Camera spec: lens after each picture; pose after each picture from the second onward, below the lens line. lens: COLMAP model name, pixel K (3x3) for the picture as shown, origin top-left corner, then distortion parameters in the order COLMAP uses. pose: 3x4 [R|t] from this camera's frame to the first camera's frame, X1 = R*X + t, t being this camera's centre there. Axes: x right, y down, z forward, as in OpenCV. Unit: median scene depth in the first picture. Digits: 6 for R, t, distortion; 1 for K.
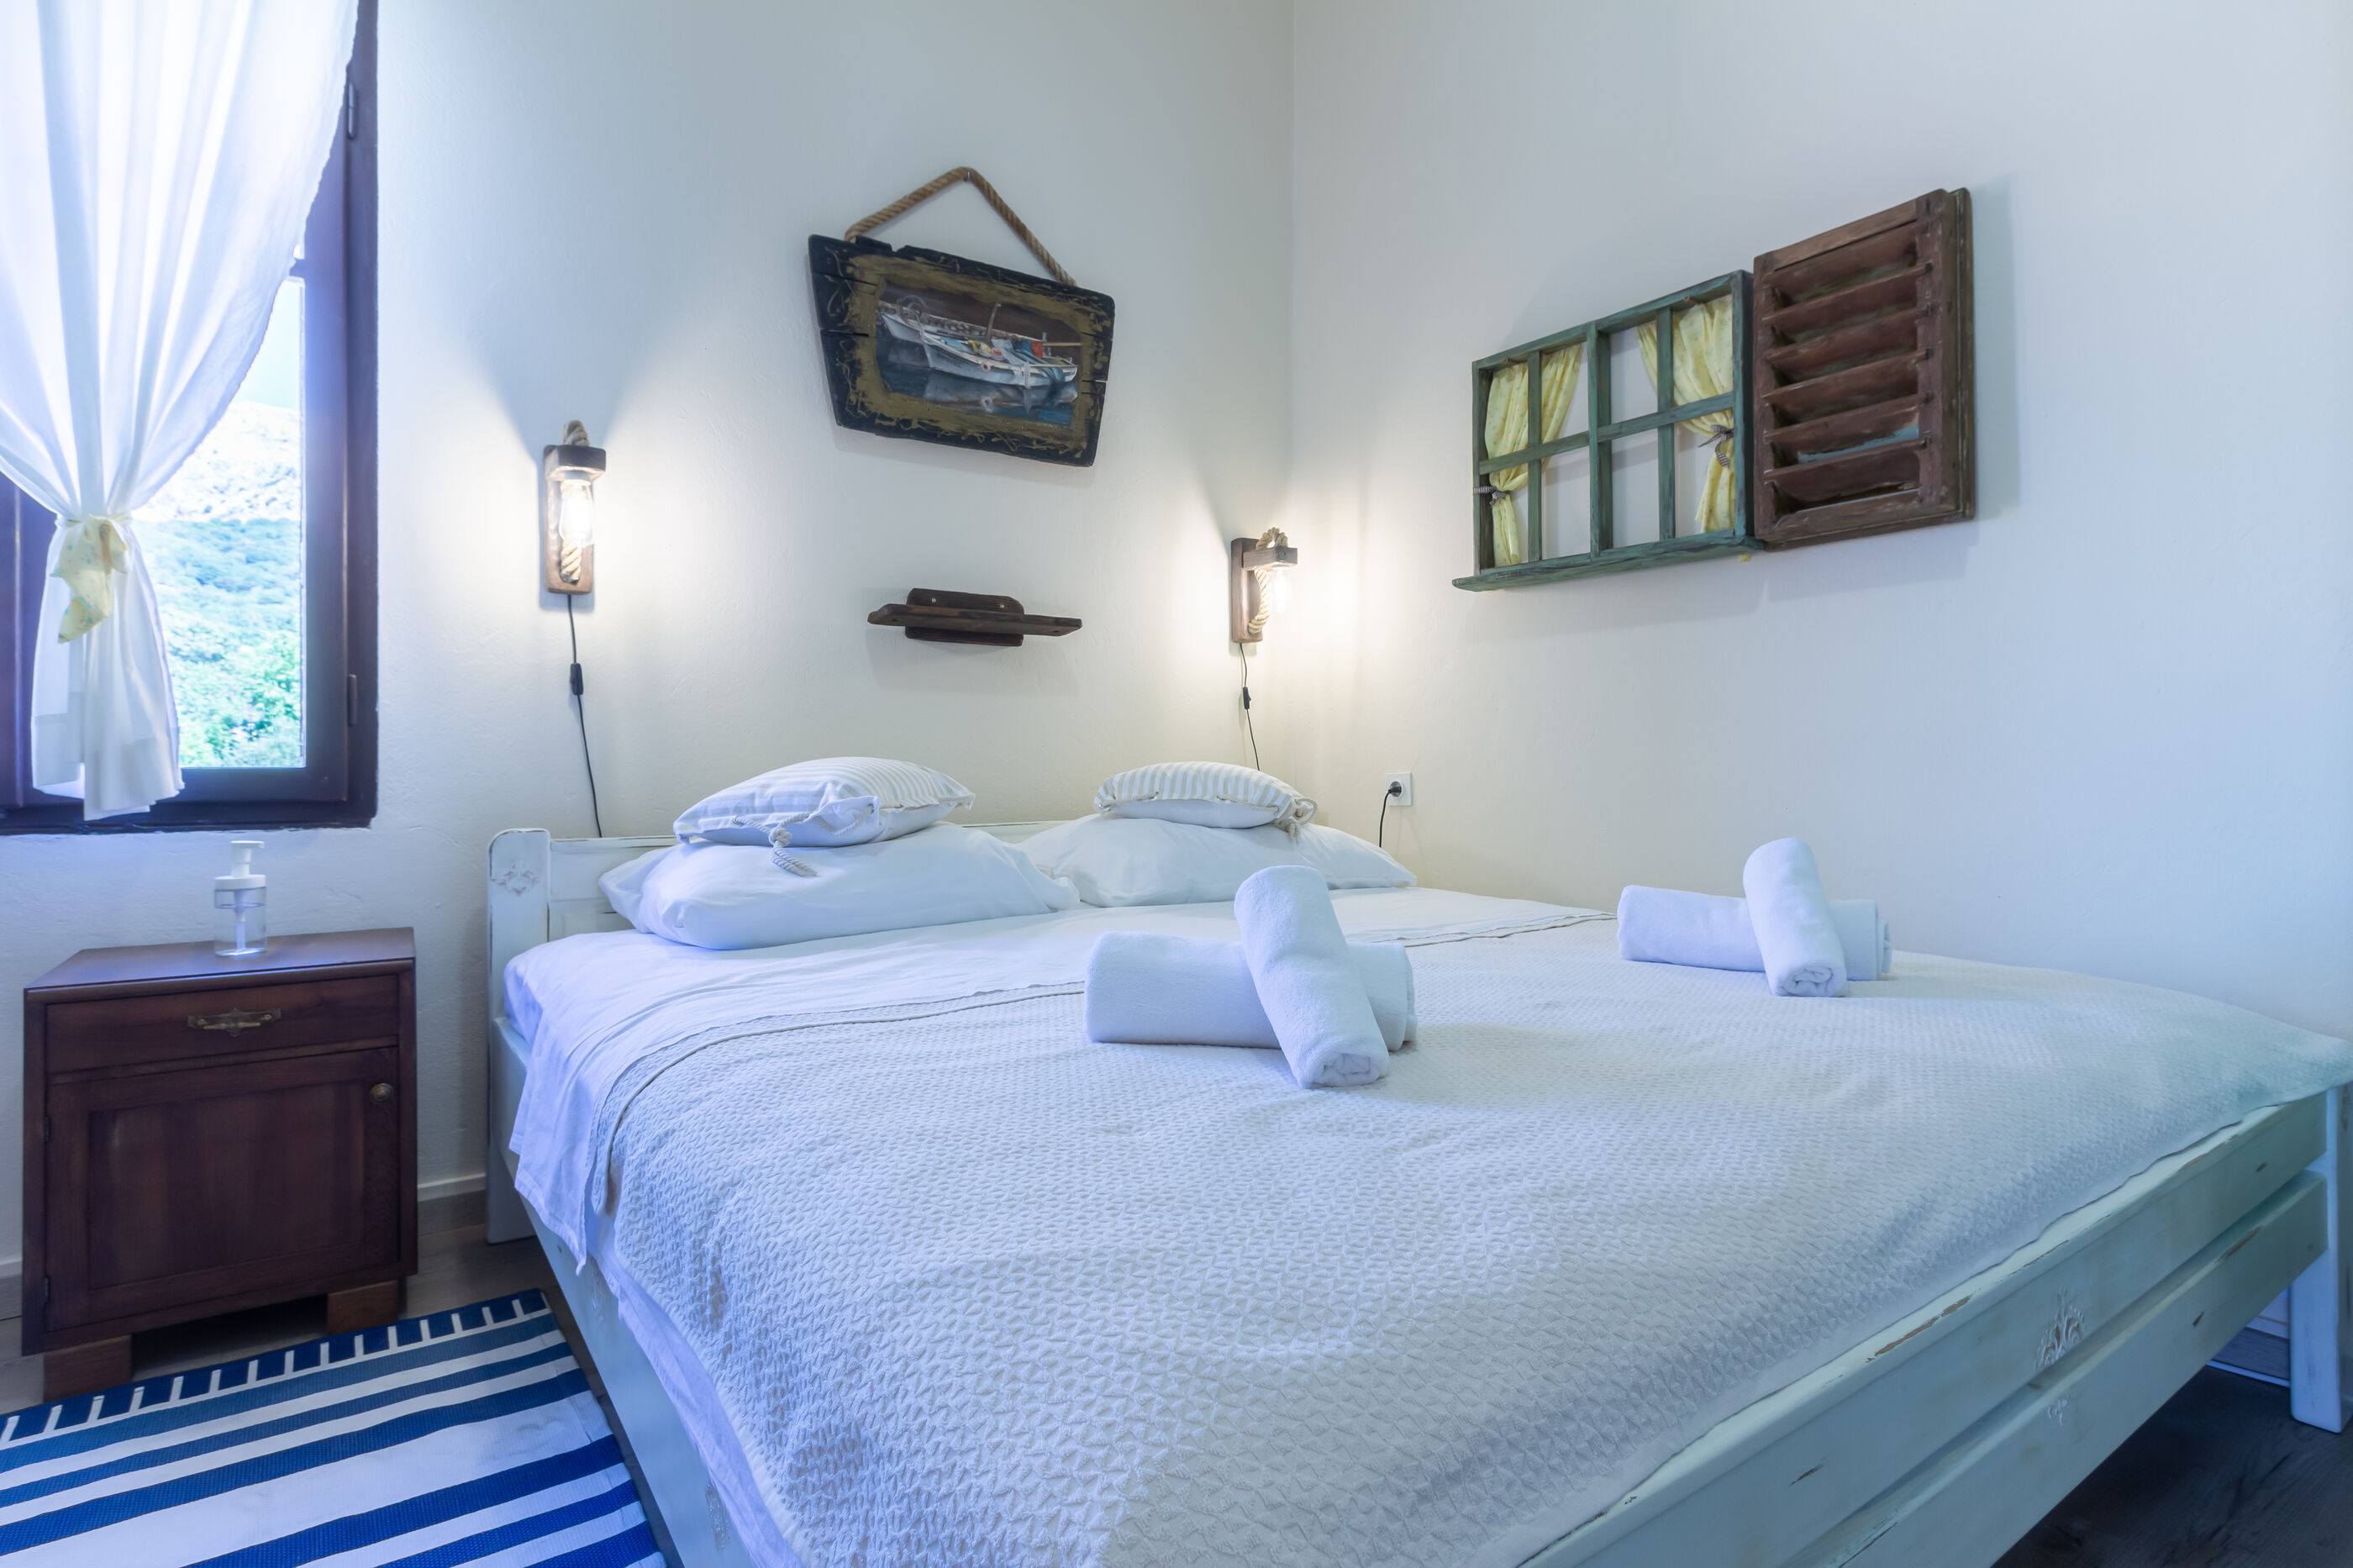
lens RADIAL K [[1177.3, 0, 1173.9], [0, 1177.3, 762.2], [0, 0, 1]] dist [0.005867, -0.001754]
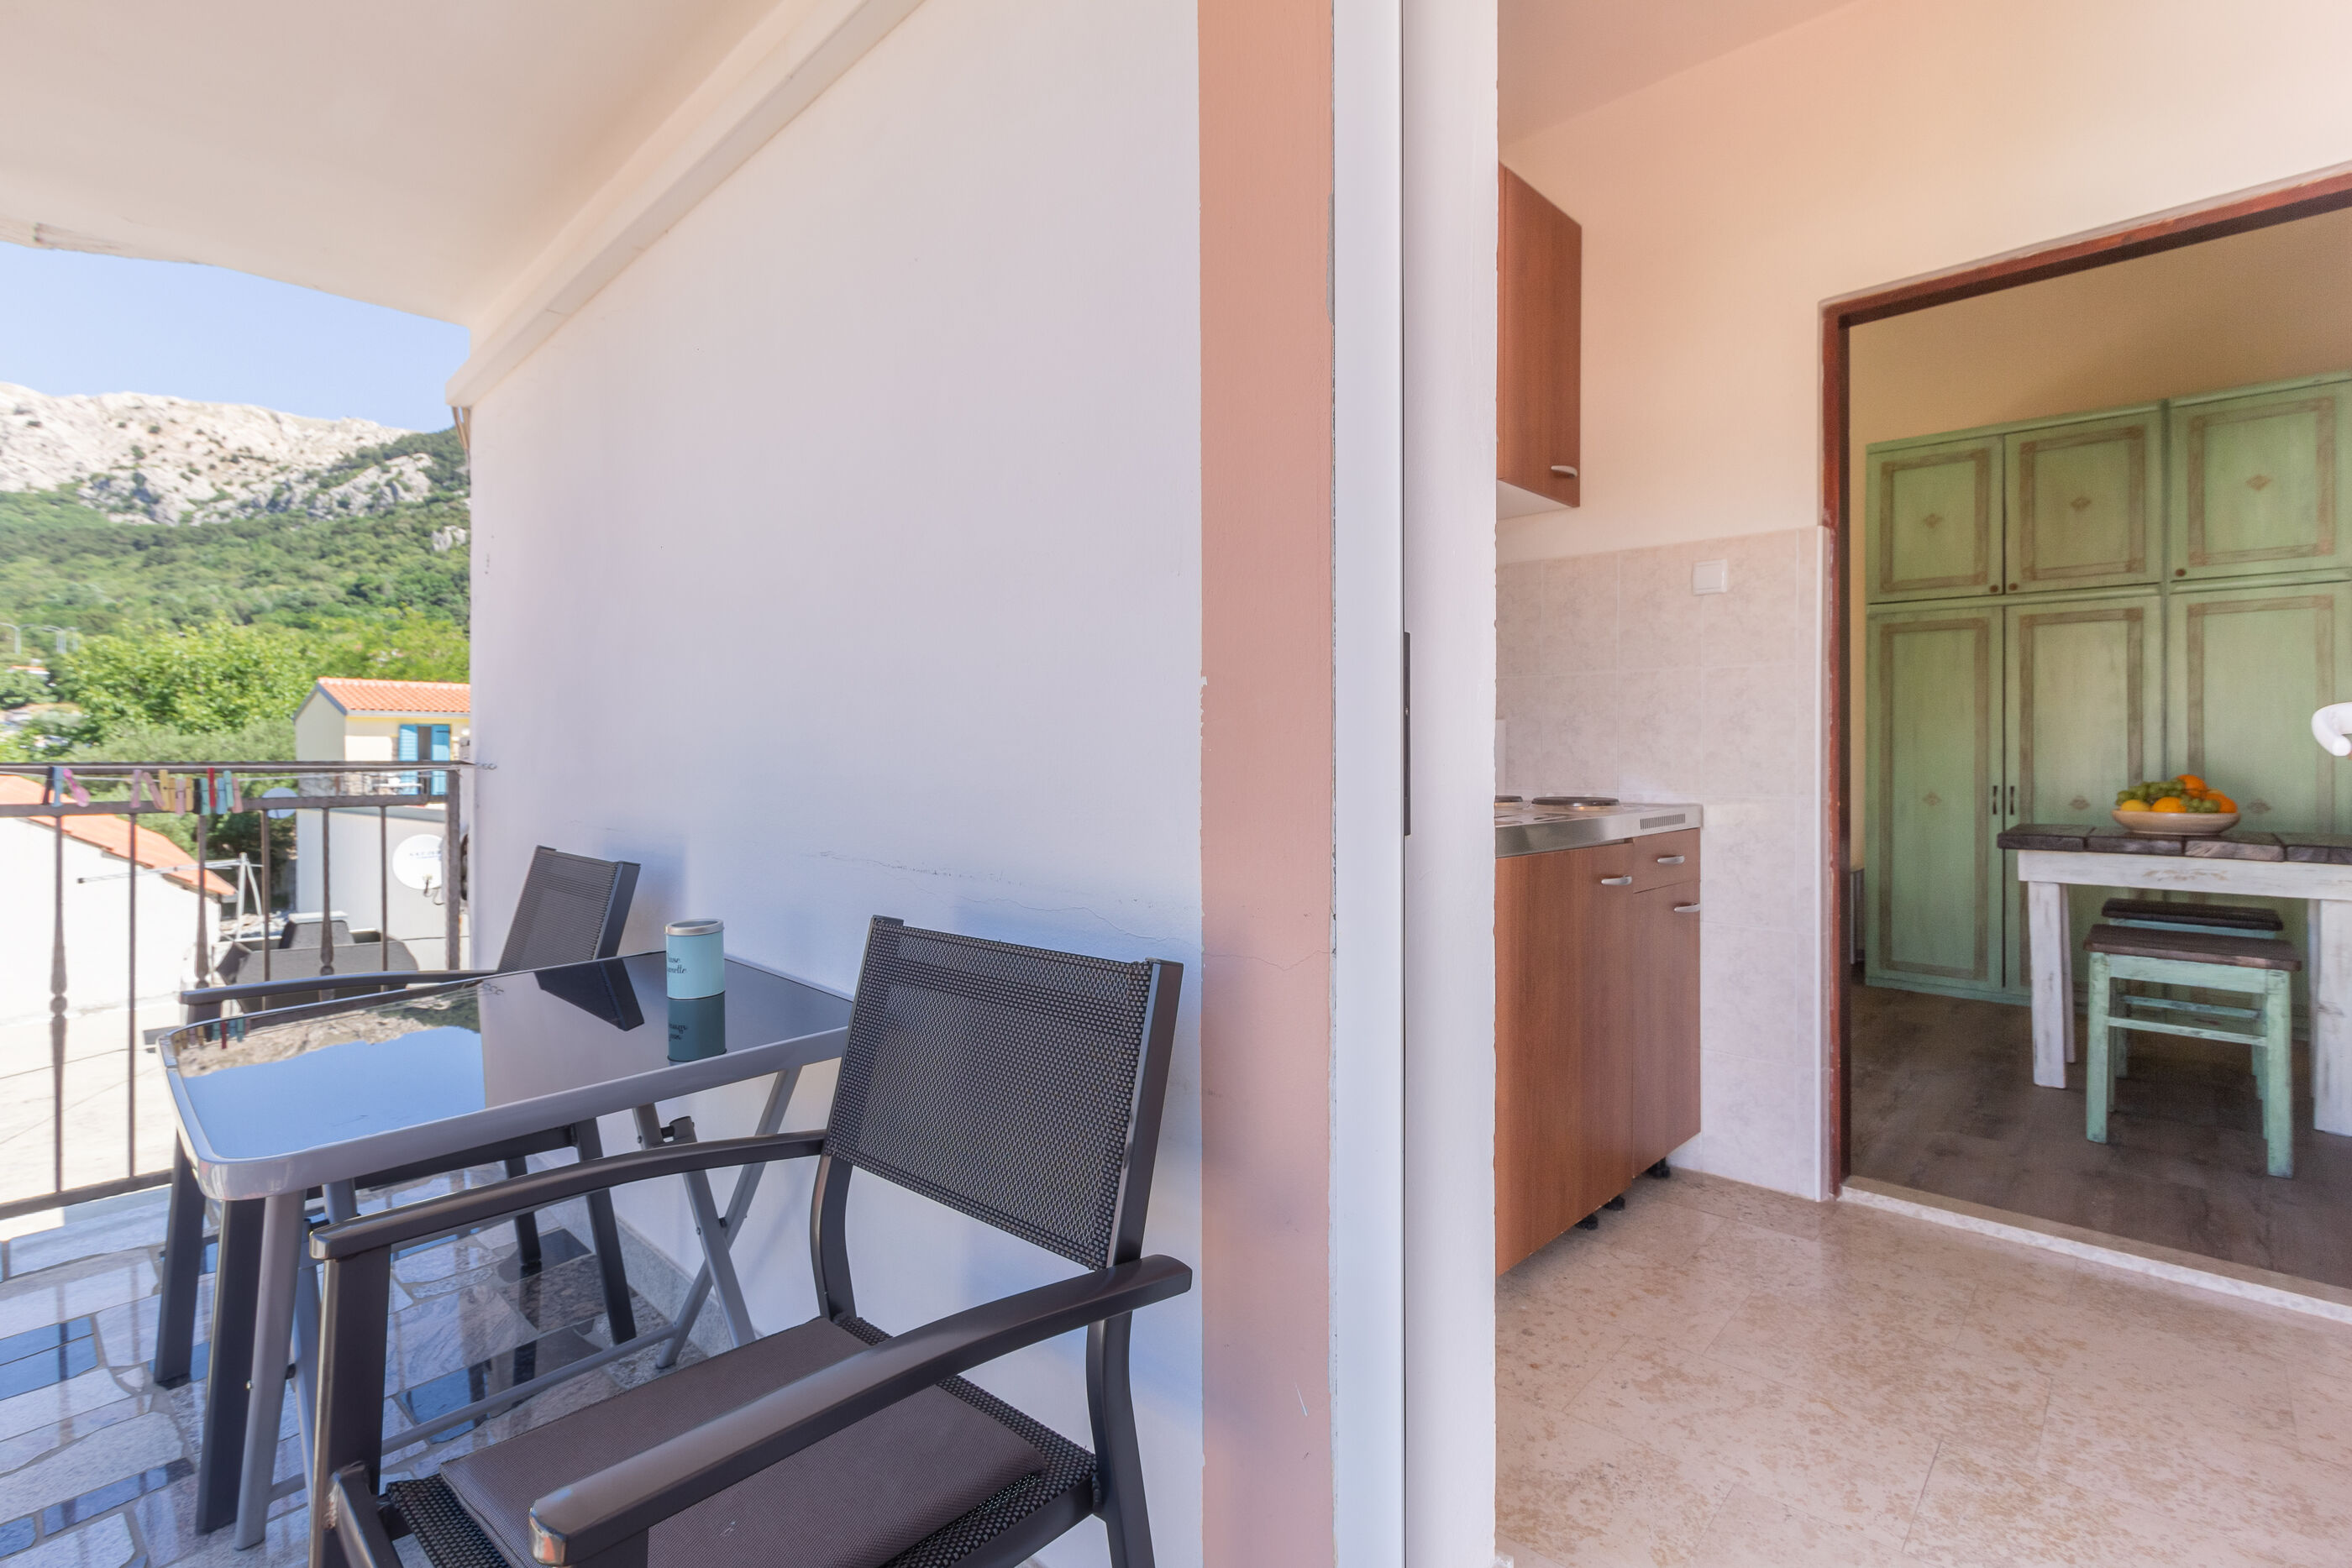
lens RADIAL K [[1087.1, 0, 1185.3], [0, 1087.1, 760.9], [0, 0, 1]] dist [0.005183, -0.000807]
pose [[0.973291, 0.001567, 0.229571, -1.274723], [-0.000843, 0.999994, -0.003255, -0.053453], [-0.229575, 0.002975, 0.973286, -1.285072]]
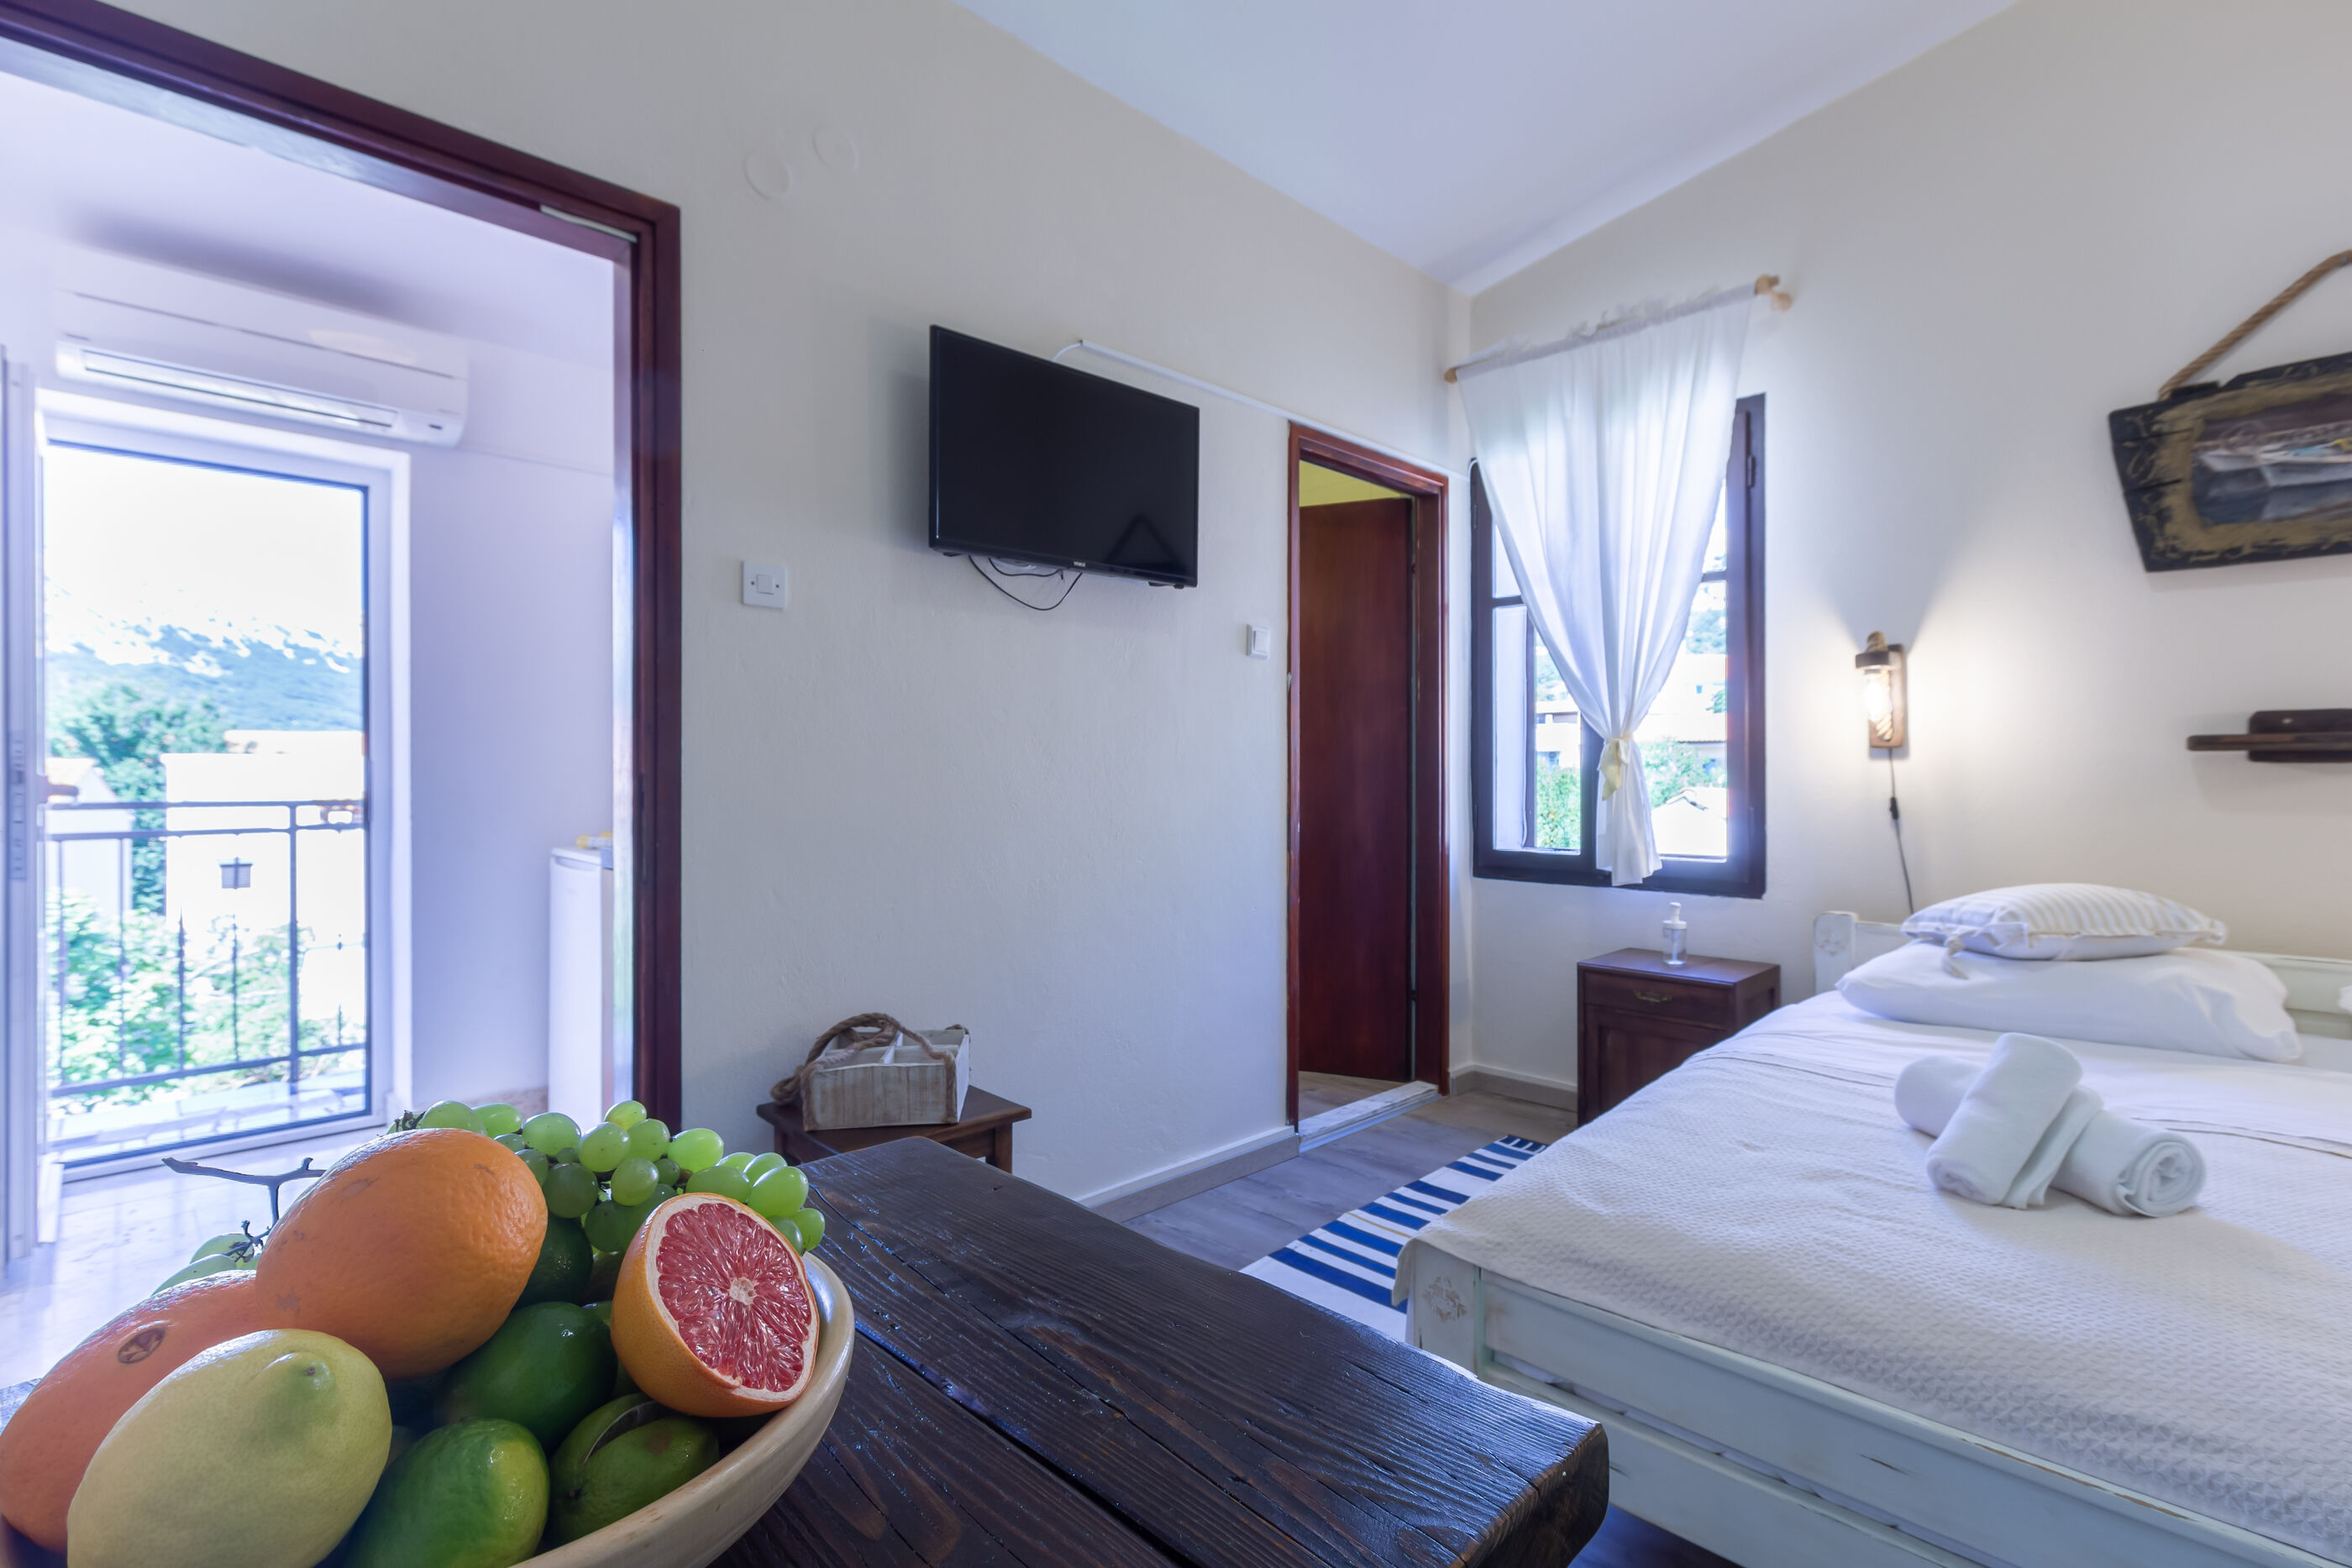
lens RADIAL K [[1087.1, 0, 1201.0], [0, 1087.1, 772.0], [0, 0, 1]] dist [0.005183, -0.000807]
pose [[0.198351, -0.001446, -0.980130, 0.598105], [-0.007119, 0.999970, -0.002916, -0.103736], [0.980105, 0.007556, 0.198335, -0.062156]]
